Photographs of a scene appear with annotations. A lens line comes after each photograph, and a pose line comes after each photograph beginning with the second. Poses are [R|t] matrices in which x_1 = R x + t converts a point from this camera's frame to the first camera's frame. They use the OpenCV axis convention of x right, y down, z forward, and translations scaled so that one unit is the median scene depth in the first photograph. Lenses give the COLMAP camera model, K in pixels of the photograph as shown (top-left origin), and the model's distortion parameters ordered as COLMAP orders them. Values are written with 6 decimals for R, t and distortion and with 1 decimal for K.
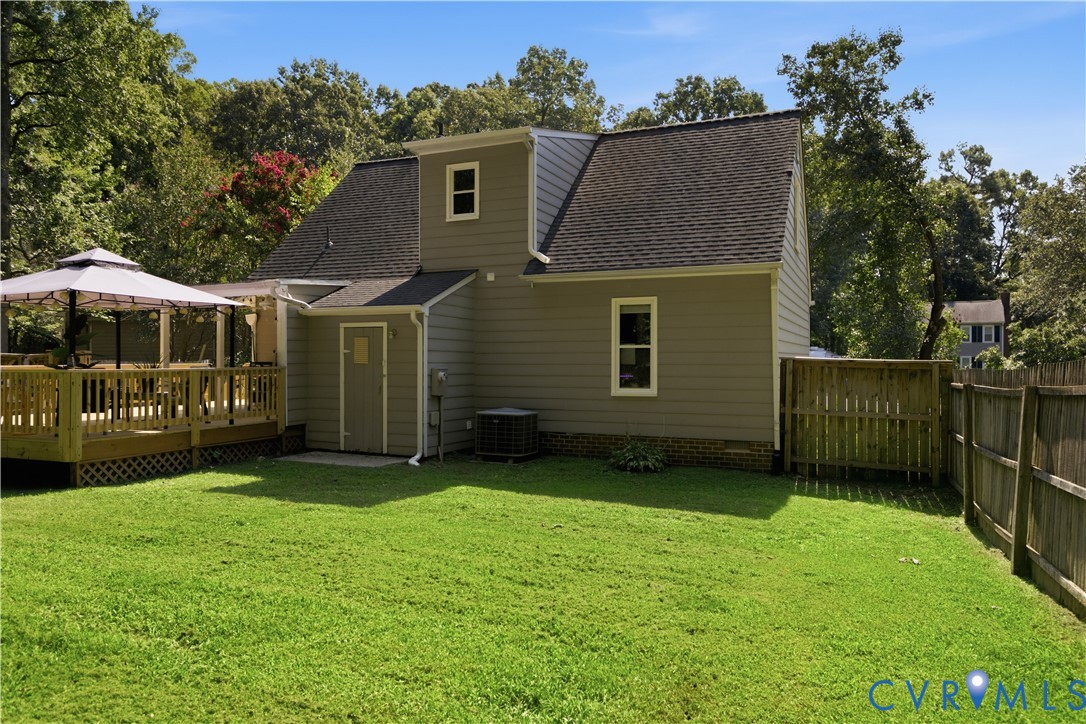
lens RADIAL K [[718.5, 0, 548.7], [0, 718.5, 350.4], [0, 0, 1]] dist [0.000894, 0.000727]
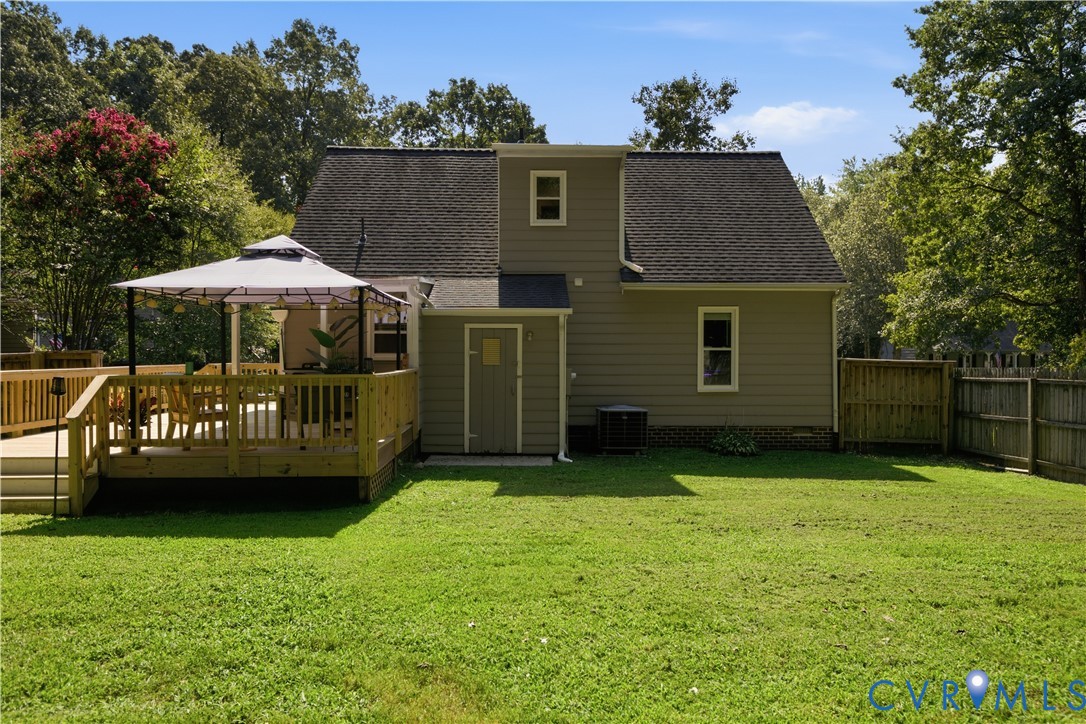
lens RADIAL K [[721.3, 0, 543.0], [0, 721.3, 362.0], [0, 0, 1]] dist [-0.002208, 0.000321]
pose [[0.914249, -0.003429, 0.405139, -0.600863], [-0.005436, 0.999770, 0.020729, -0.006946], [-0.405117, -0.021153, 0.914020, 0.052913]]
